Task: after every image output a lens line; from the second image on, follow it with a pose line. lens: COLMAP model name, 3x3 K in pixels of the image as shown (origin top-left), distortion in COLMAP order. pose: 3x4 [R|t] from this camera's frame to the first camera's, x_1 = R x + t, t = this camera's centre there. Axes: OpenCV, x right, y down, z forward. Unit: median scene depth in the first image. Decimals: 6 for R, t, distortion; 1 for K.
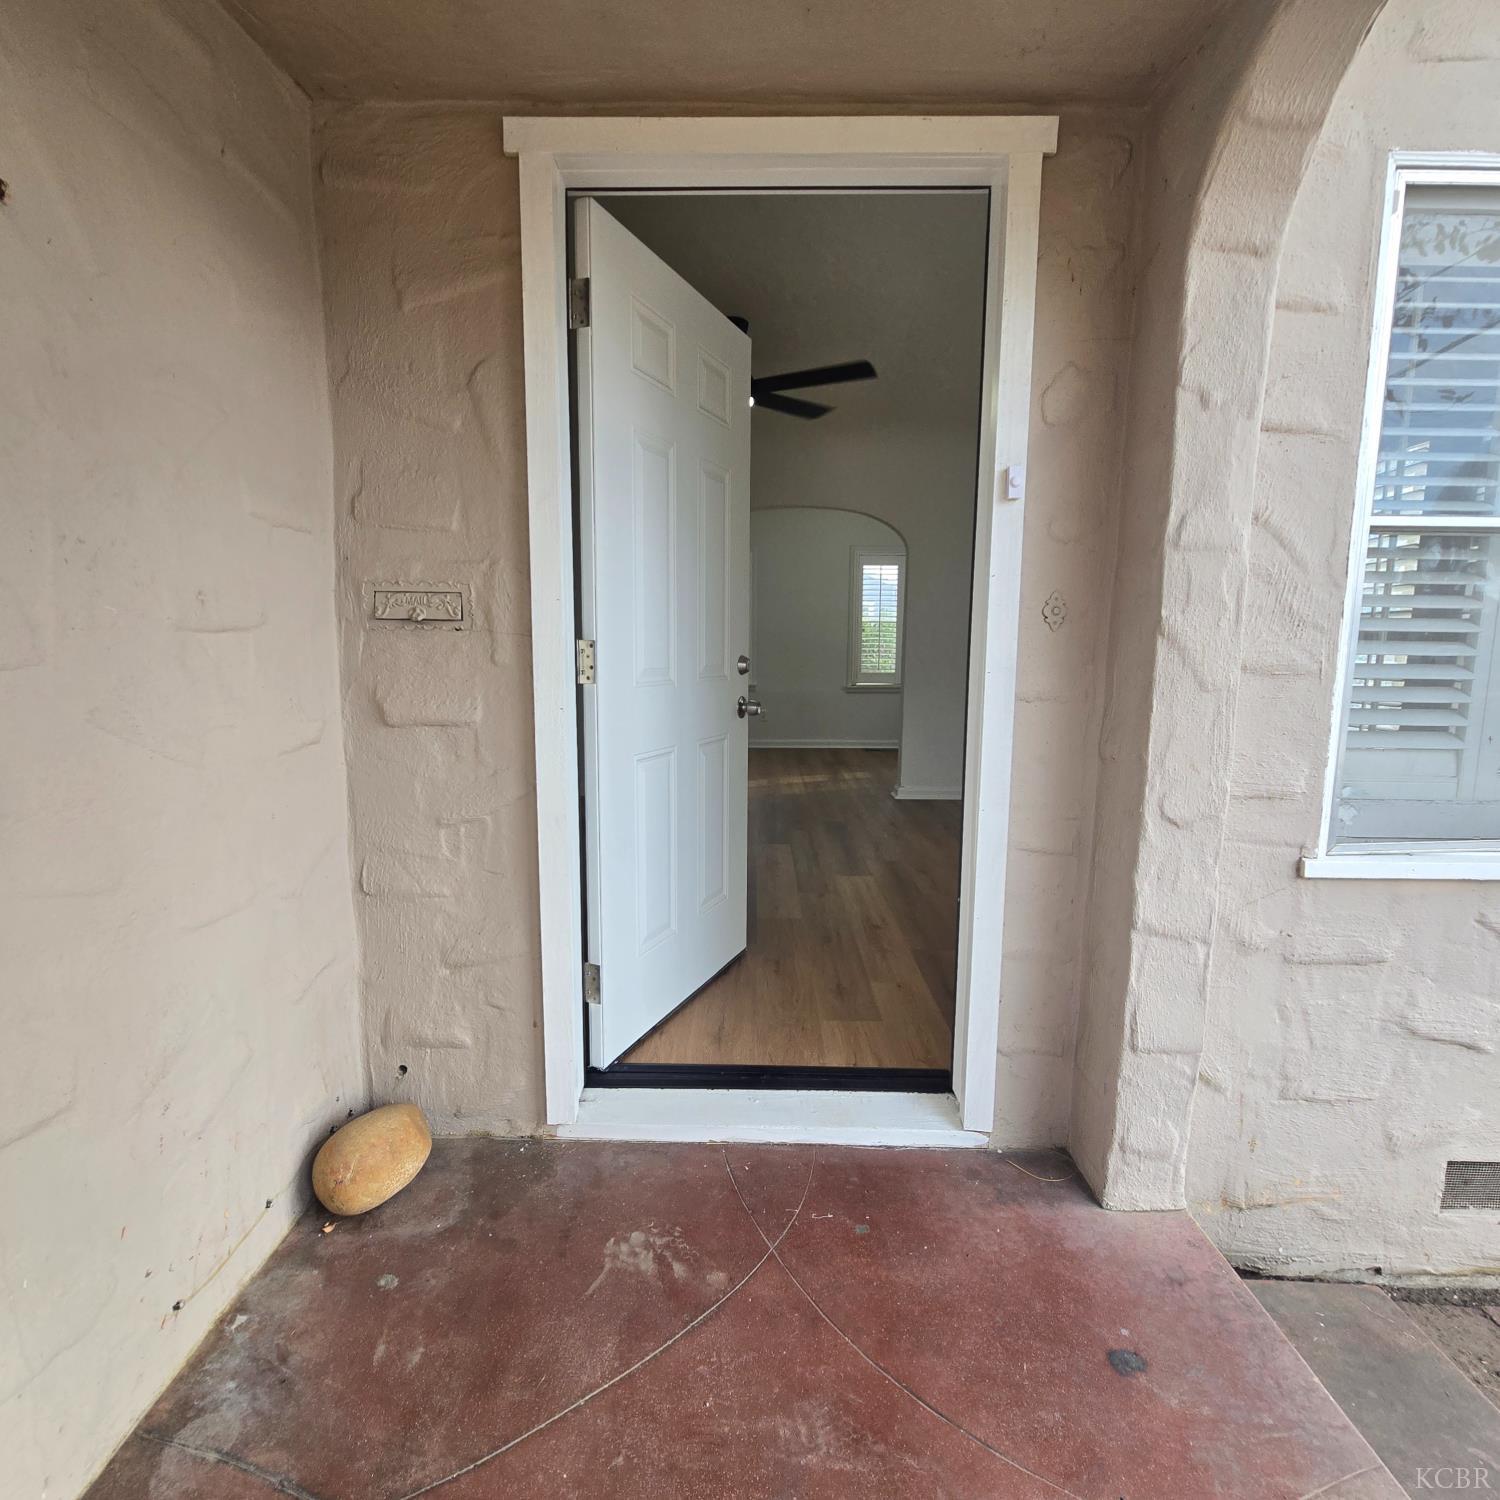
lens RADIAL K [[820.5, 0, 750.0], [0, 820.5, 758.2], [0, 0, 1]] dist [-0.004460, -0.001856]
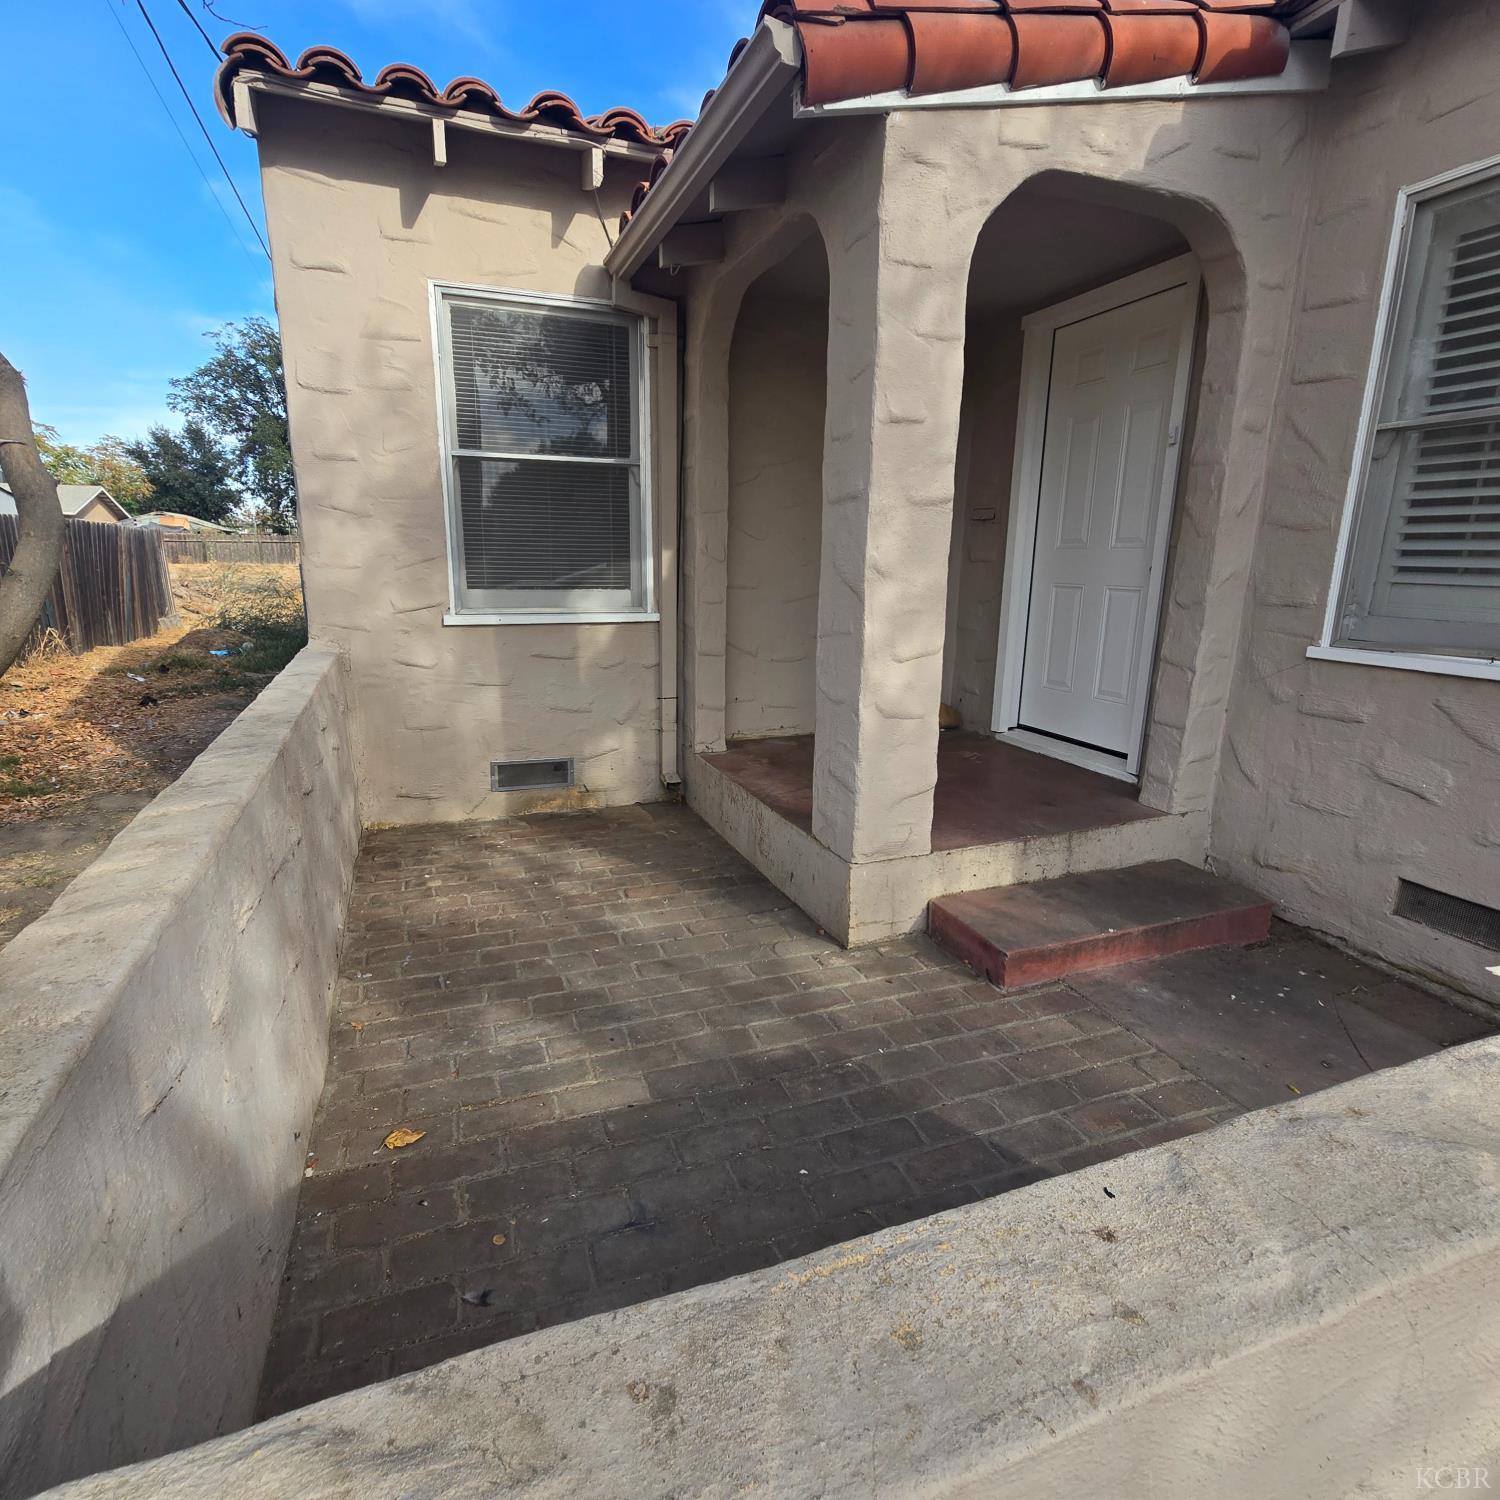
lens RADIAL K [[820.5, 0, 744.1], [0, 820.5, 751.9], [0, 0, 1]] dist [-0.004460, -0.001856]
pose [[0.377648, 0.209598, -0.901915, 1.708760], [-0.137605, 0.975932, 0.169182, 0.202180], [0.915667, 0.060216, 0.397400, -0.640298]]
